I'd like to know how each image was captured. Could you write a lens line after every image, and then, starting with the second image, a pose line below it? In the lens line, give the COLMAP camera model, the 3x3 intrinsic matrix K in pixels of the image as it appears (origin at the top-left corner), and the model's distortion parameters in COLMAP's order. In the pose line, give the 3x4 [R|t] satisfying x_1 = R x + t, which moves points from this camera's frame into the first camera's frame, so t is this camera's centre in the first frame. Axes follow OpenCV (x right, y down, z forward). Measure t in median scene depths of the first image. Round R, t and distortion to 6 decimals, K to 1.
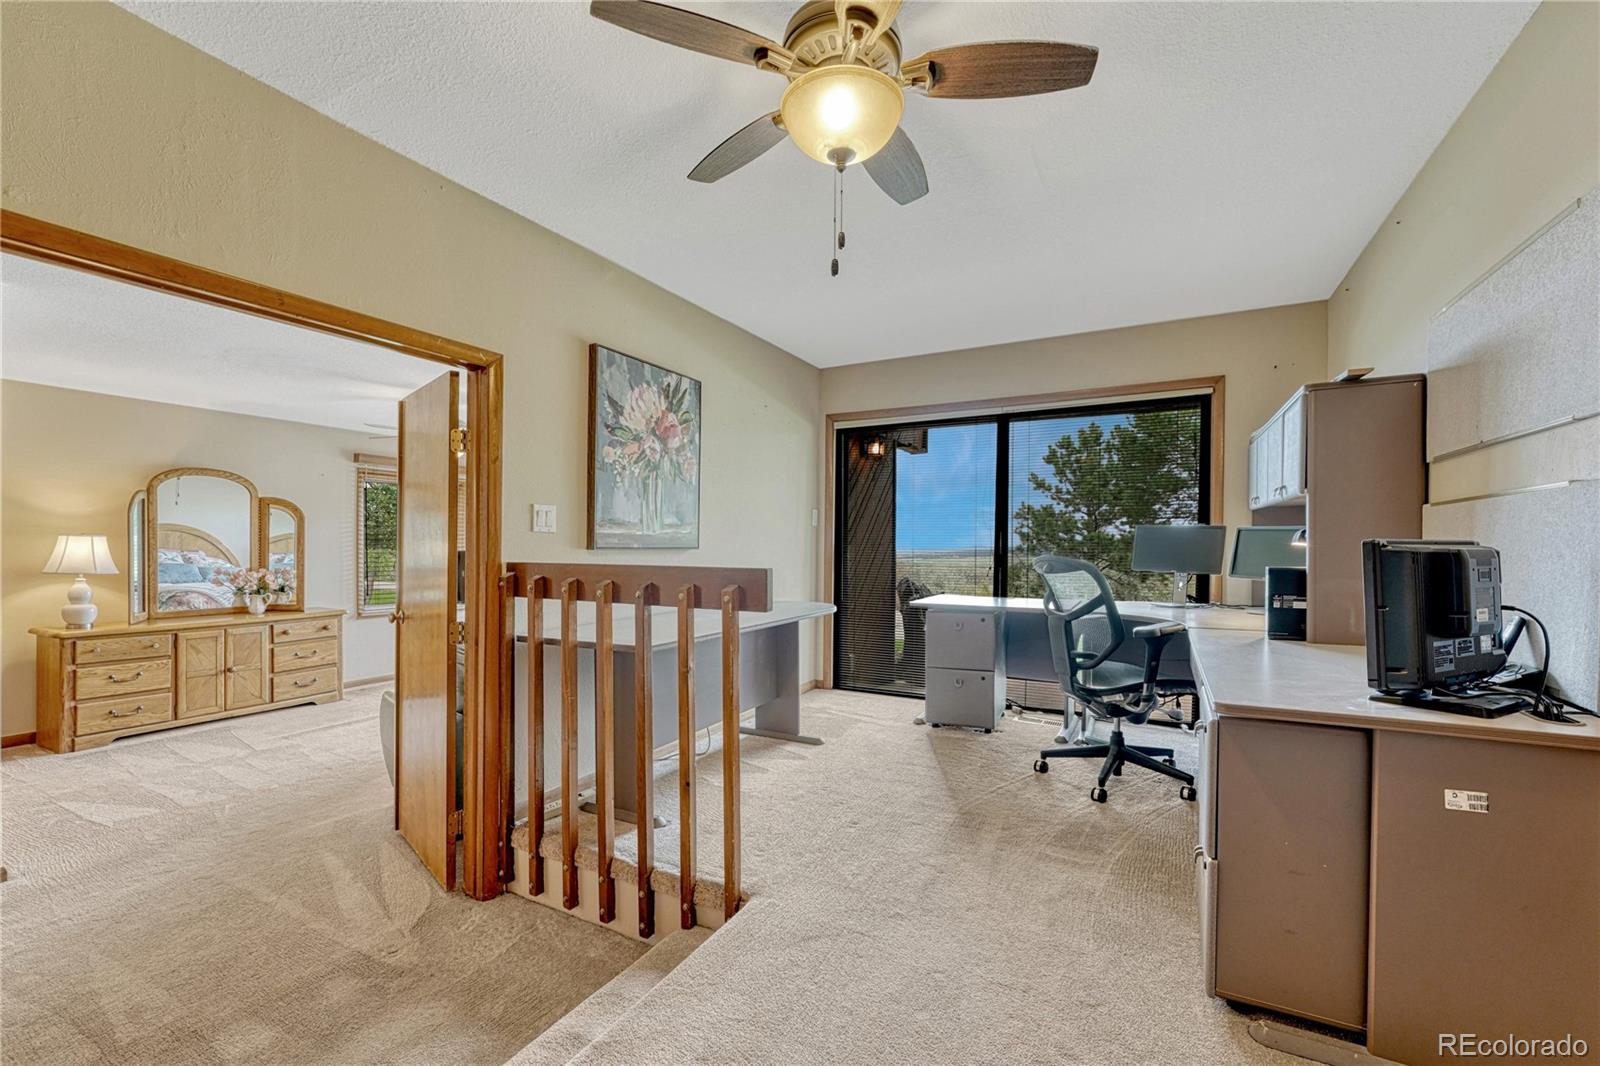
lens RADIAL K [[660.6, 0, 801.2], [0, 660.6, 557.3], [0, 0, 1]] dist [-0.011341, 0.002425]
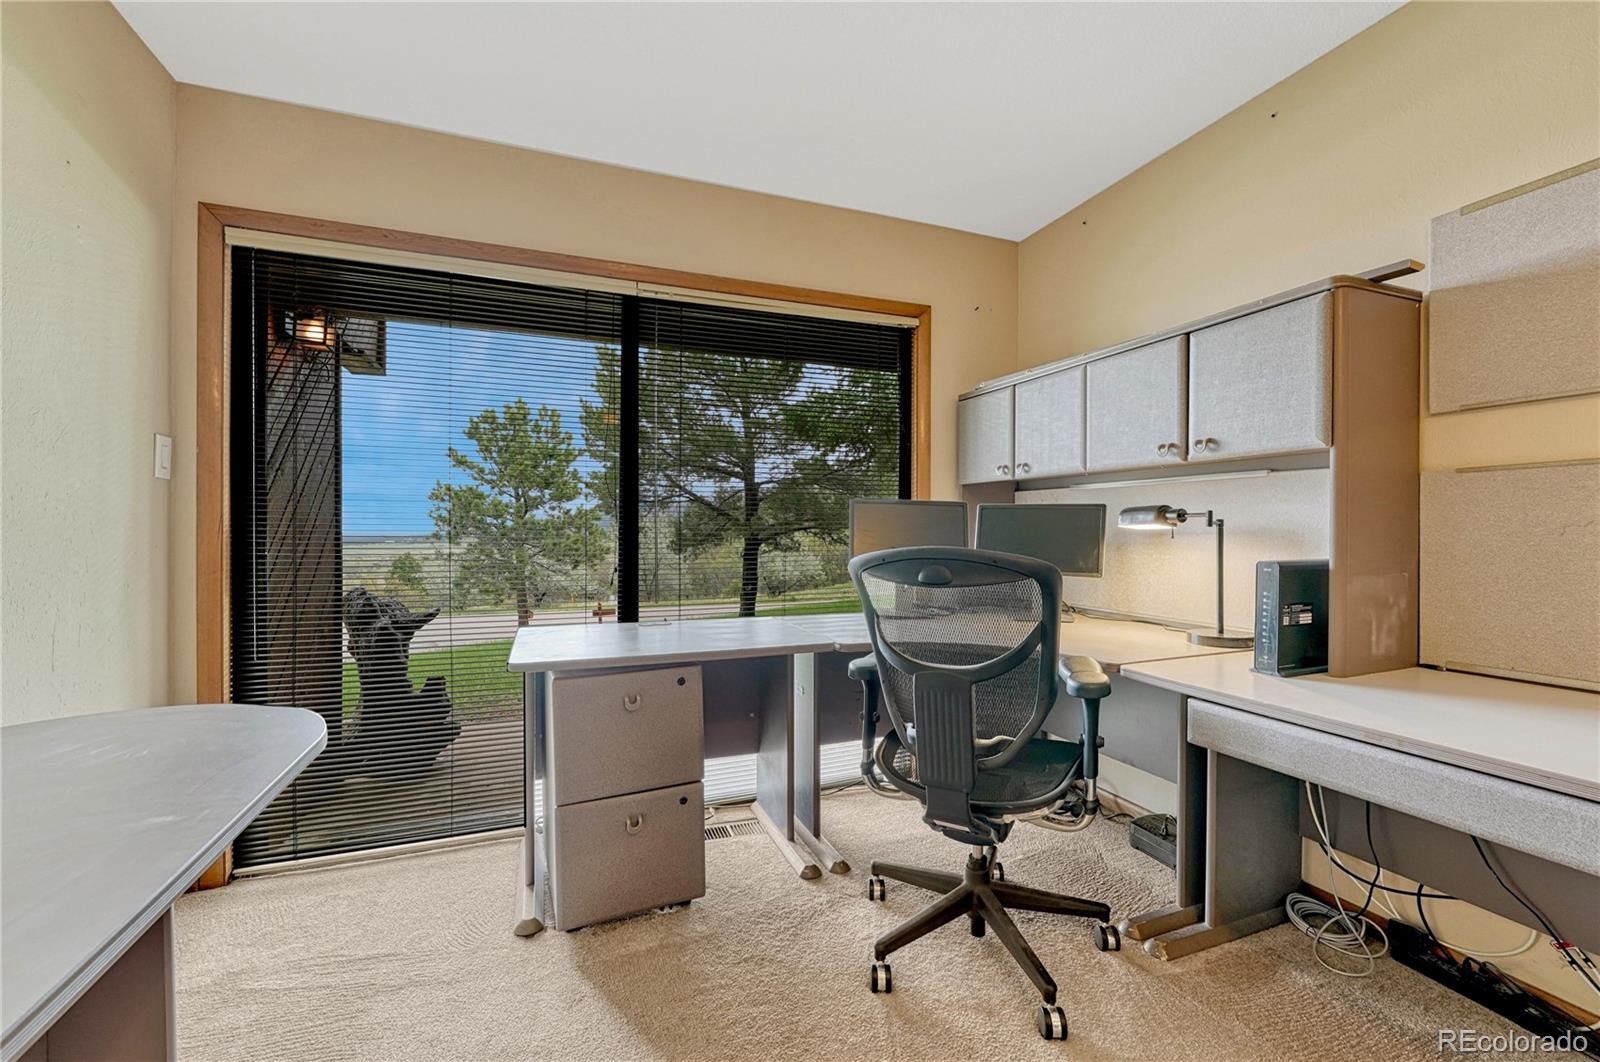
lens RADIAL K [[655.9, 0, 796.7], [0, 655.9, 539.3], [0, 0, 1]] dist [-0.012095, -0.000057]
pose [[0.650226, -0.008770, 0.759690, -0.030750], [0.013679, 0.999906, -0.000165, -0.006806], [-0.759618, 0.010499, 0.650285, 0.544459]]
